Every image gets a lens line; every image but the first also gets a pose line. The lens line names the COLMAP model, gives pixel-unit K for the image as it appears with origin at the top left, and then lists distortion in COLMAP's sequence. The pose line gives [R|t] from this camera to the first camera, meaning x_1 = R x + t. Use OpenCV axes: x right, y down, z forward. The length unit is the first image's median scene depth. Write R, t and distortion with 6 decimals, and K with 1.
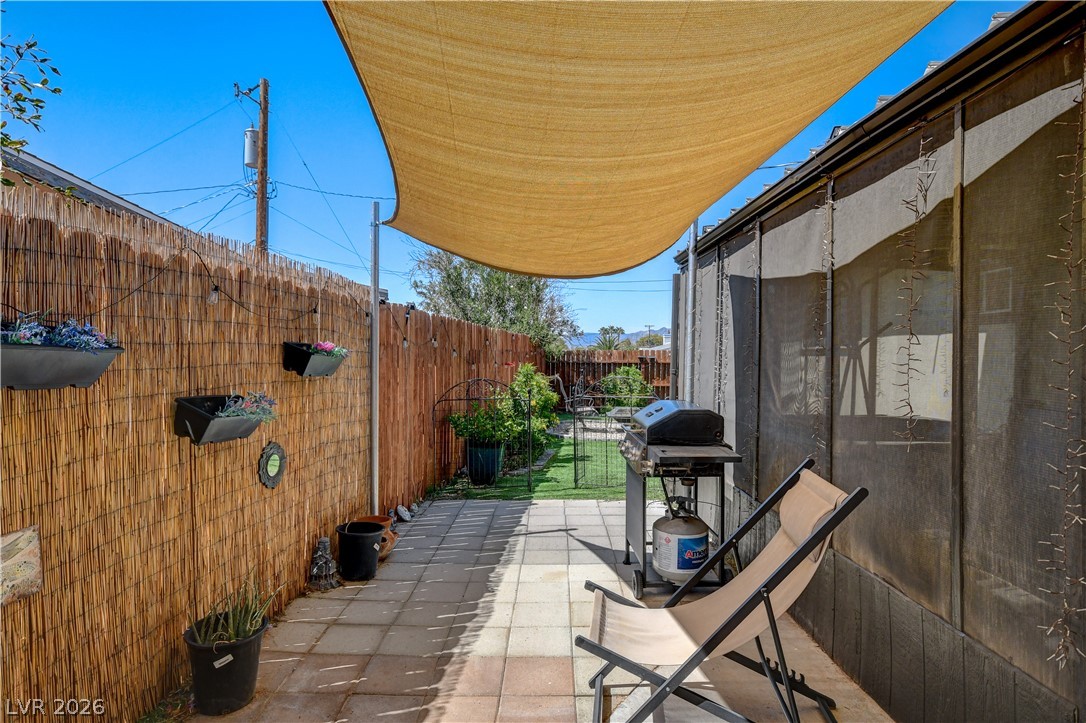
lens RADIAL K [[596.9, 0, 542.3], [0, 596.9, 362.2], [0, 0, 1]] dist [0.001049, 0.000008]
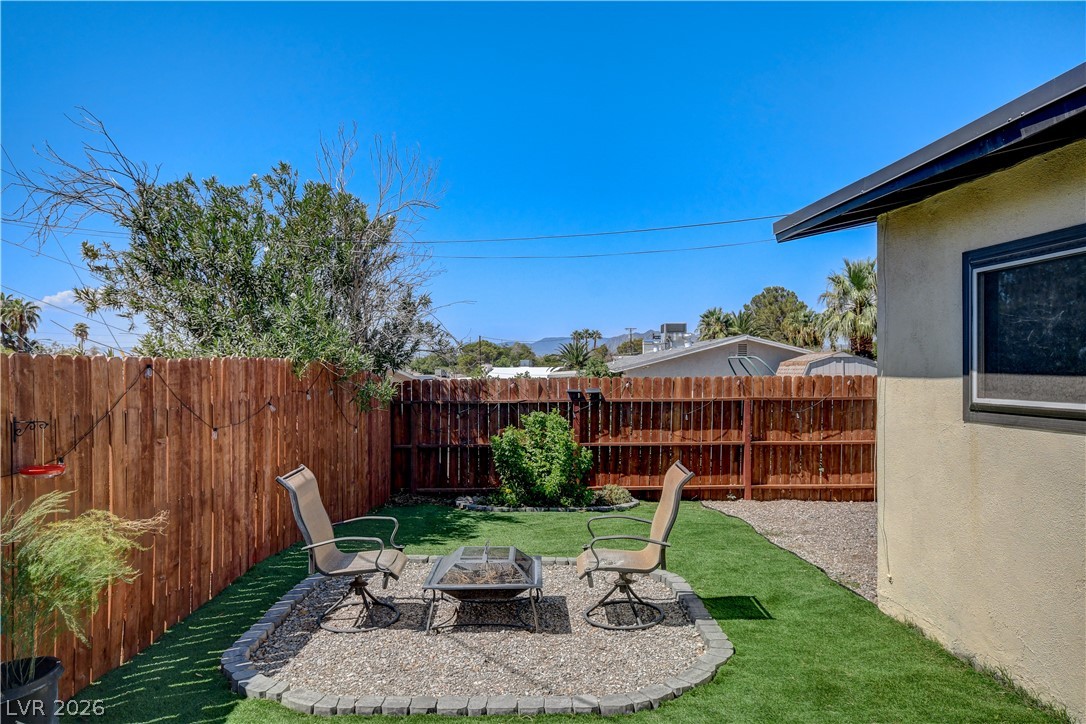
lens RADIAL K [[706.4, 0, 543.5], [0, 706.4, 364.2], [0, 0, 1]] dist [-0.004891, -0.000552]
pose [[0.998693, -0.012887, 0.049469, 0.109192], [0.013489, 0.999839, -0.011841, -0.025534], [-0.049308, 0.012493, 0.998705, 0.380412]]
